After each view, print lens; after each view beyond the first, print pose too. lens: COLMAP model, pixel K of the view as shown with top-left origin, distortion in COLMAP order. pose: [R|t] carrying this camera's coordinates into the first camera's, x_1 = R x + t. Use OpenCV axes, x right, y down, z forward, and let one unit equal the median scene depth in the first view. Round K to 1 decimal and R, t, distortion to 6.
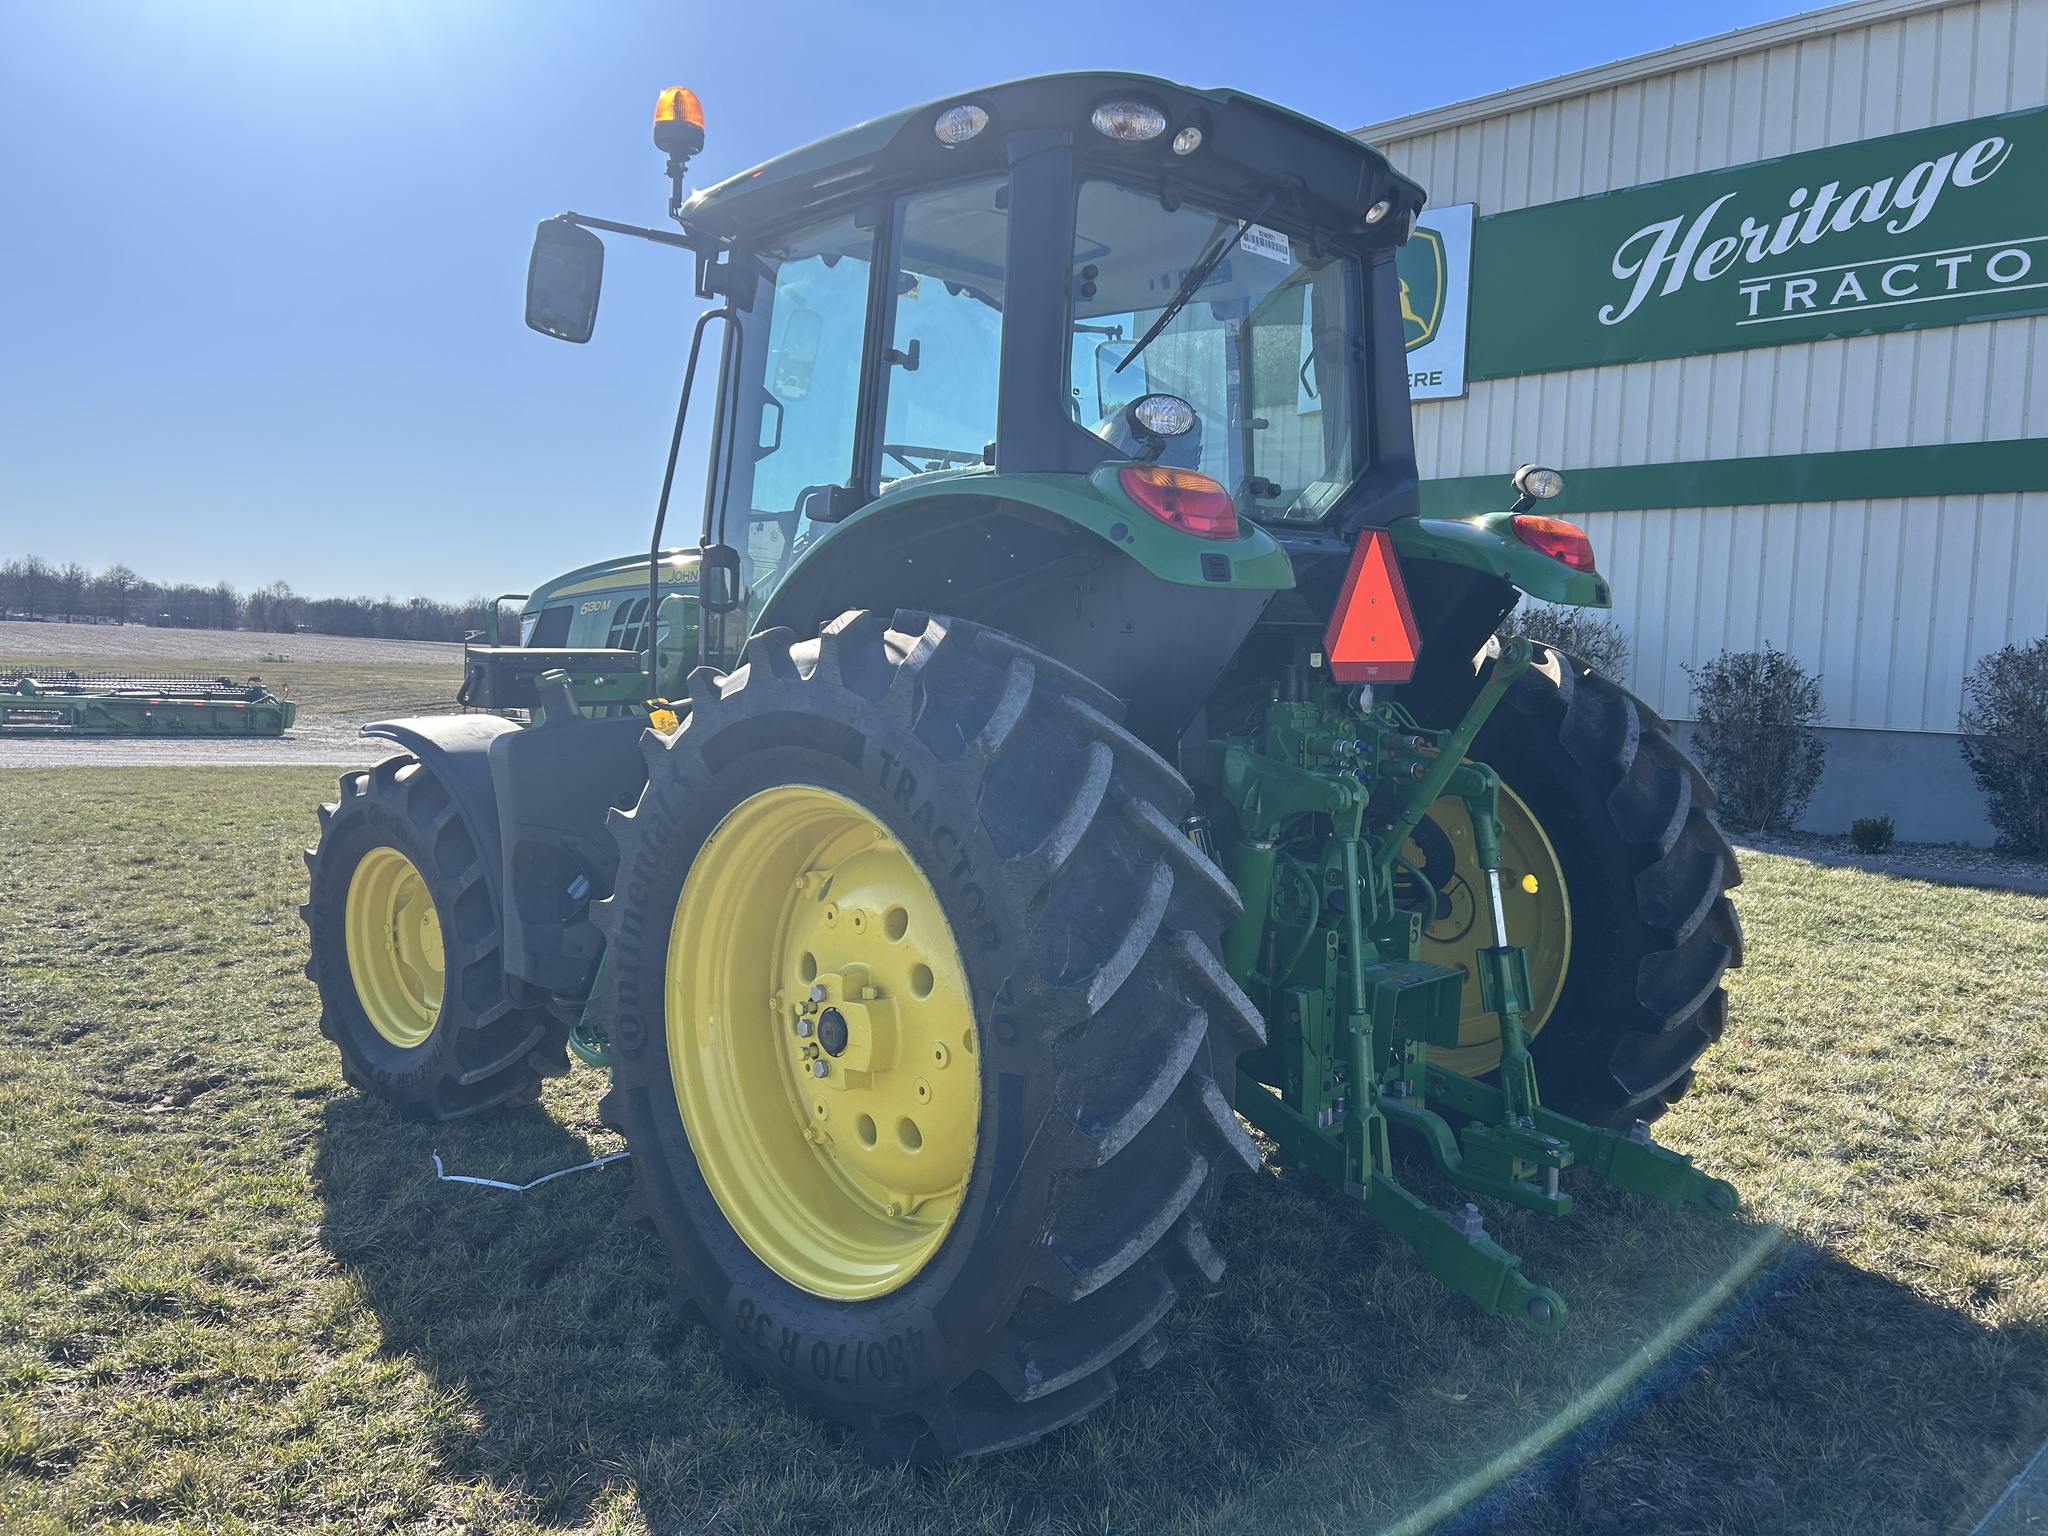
lens RADIAL K [[1537.5, 0, 1017.4], [0, 1537.5, 768.4], [0, 0, 1]] dist [0.038388, -0.030012]
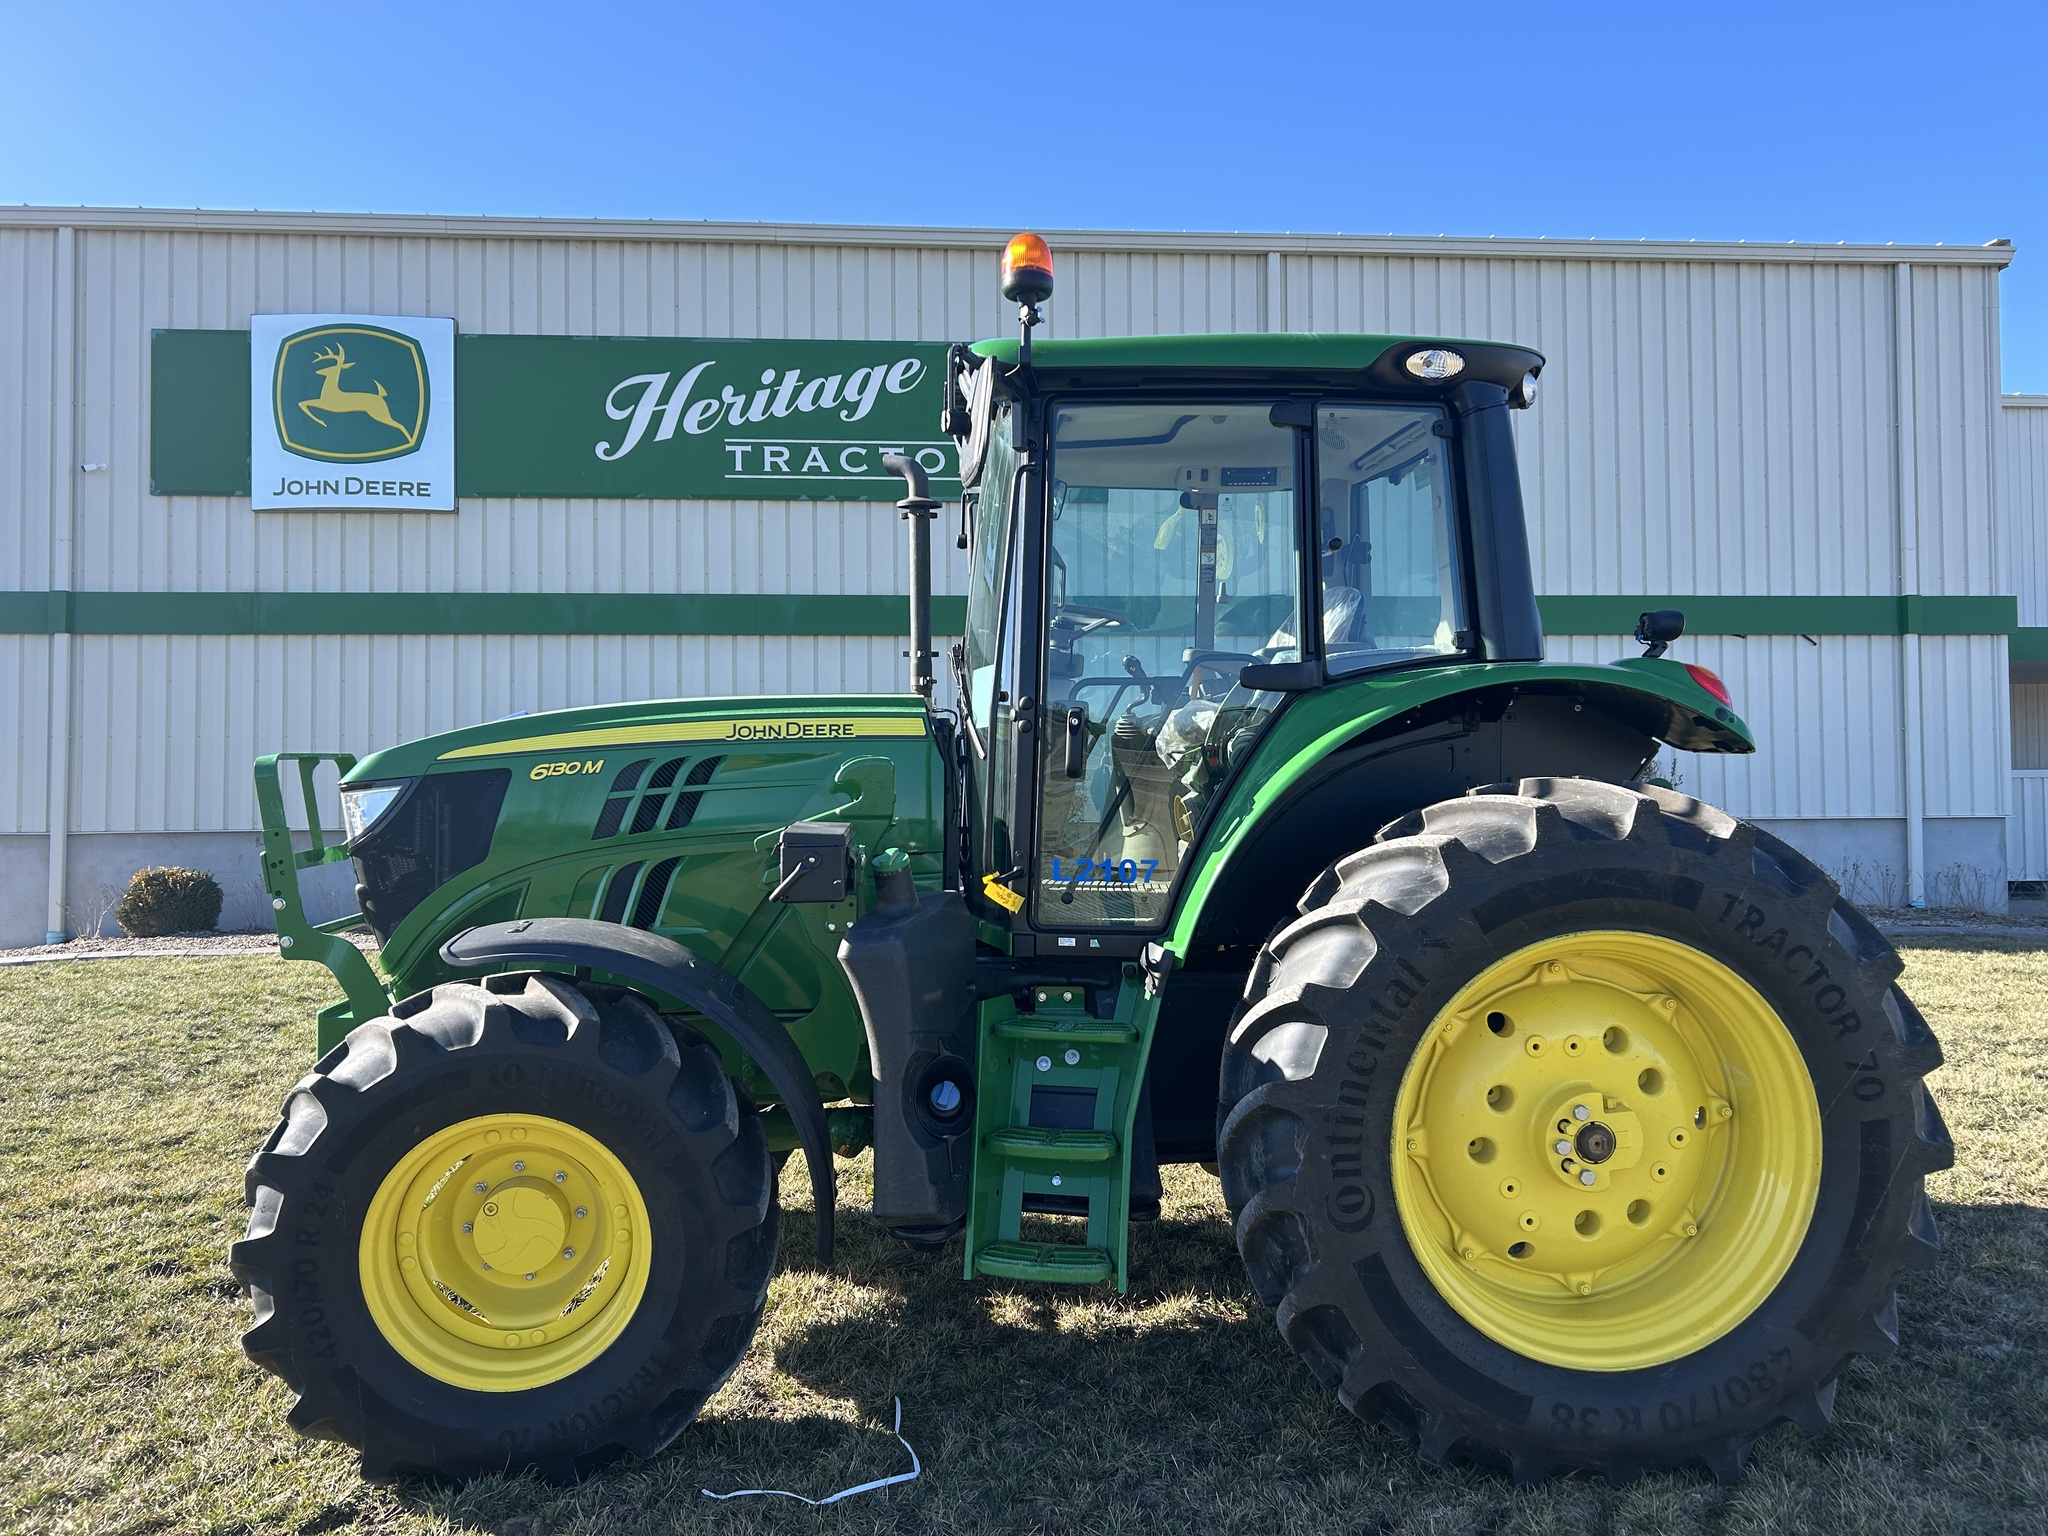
lens RADIAL K [[1537.5, 0, 1034.5], [0, 1537.5, 789.3], [0, 0, 1]] dist [0.038388, -0.030012]
pose [[0.653938, -0.041364, 0.755416, -0.256716], [0.081471, 0.996548, -0.015959, -0.022235], [-0.752148, 0.071981, 0.655051, 0.108592]]
